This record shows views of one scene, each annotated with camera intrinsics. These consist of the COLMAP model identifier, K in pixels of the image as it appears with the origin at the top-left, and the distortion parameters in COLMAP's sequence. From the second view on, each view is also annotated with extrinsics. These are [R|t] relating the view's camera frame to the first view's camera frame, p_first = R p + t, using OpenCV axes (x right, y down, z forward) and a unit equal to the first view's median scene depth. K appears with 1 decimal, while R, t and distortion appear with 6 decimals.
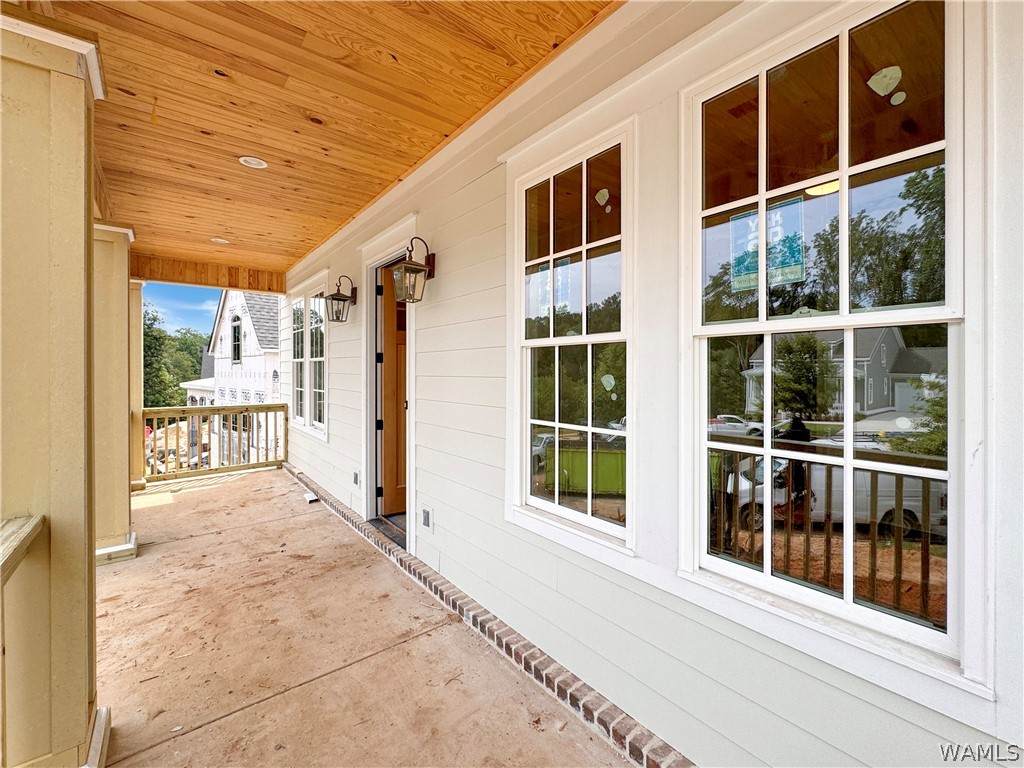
lens RADIAL K [[436.3, 0, 511.7], [0, 436.3, 376.3], [0, 0, 1]] dist [-0.000893, -0.000736]
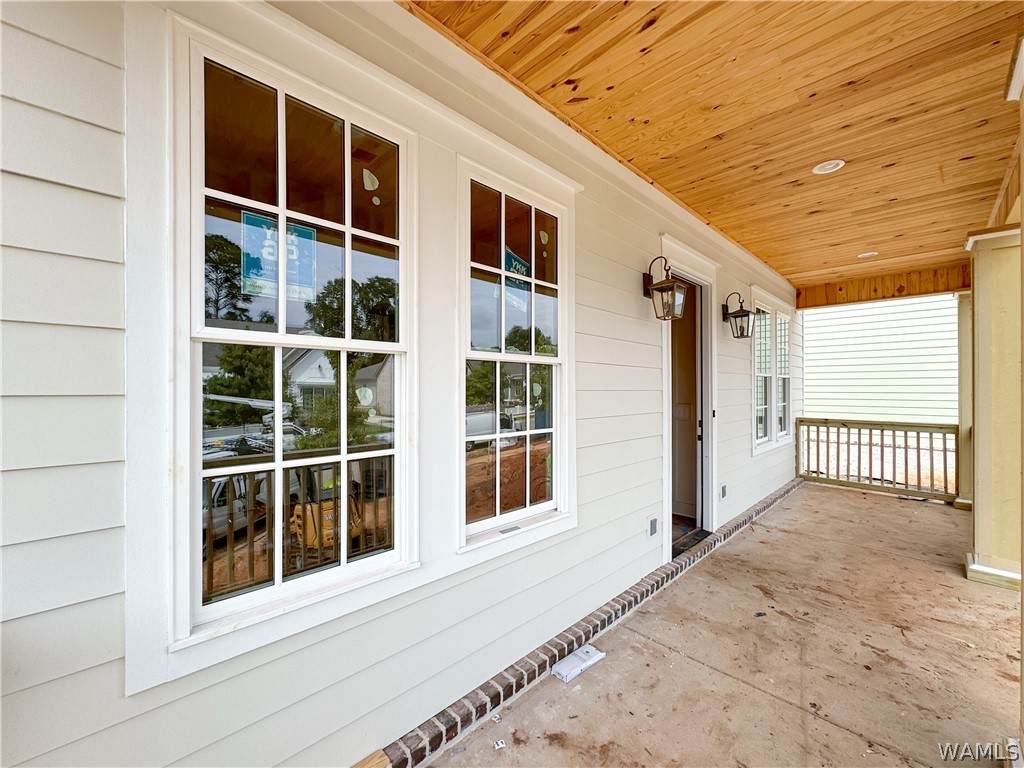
lens RADIAL K [[414.5, 0, 517.7], [0, 414.5, 383.9], [0, 0, 1]] dist [0.001843, 0.000933]
pose [[-0.115244, 0.005553, 0.993322, -1.246199], [0.007605, 0.999960, -0.004708, -0.013757], [-0.993308, 0.007012, -0.115281, 1.565277]]
